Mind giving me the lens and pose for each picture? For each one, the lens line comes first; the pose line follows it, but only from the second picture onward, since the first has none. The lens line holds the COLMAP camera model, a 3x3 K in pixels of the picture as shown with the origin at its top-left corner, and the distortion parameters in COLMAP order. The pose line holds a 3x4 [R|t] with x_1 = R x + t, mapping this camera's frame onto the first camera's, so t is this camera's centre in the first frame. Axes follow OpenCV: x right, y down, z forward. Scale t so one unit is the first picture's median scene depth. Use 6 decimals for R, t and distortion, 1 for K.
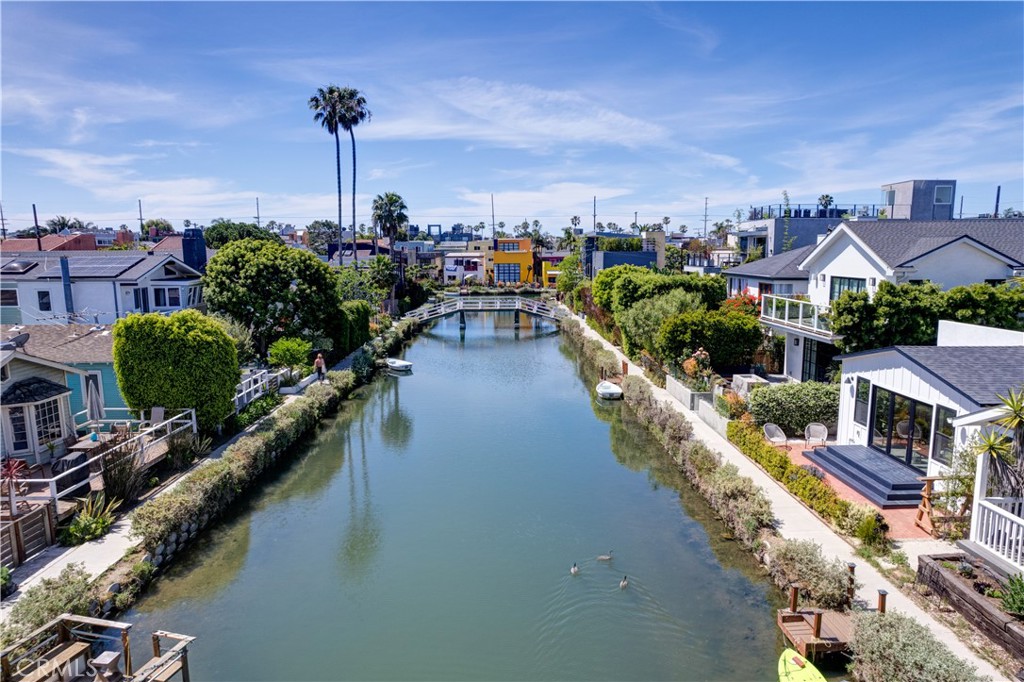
lens RADIAL K [[667.7, 0, 512.0], [0, 667.7, 341.0], [0, 0, 1]] dist [-0.055296, 0.059449]
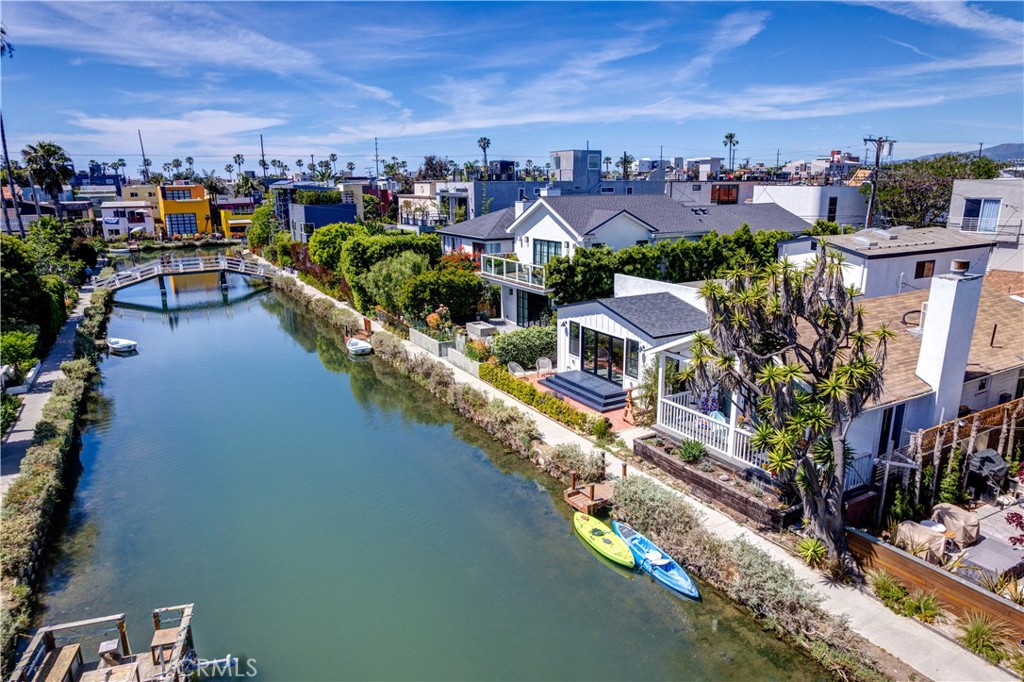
lens RADIAL K [[667.7, 0, 512.0], [0, 667.7, 341.0], [0, 0, 1]] dist [-0.055296, 0.059449]
pose [[0.881350, -0.115960, 0.458013, -0.197096], [0.070855, 0.990890, 0.114528, -0.064105], [-0.467121, -0.068487, 0.881537, -0.147822]]
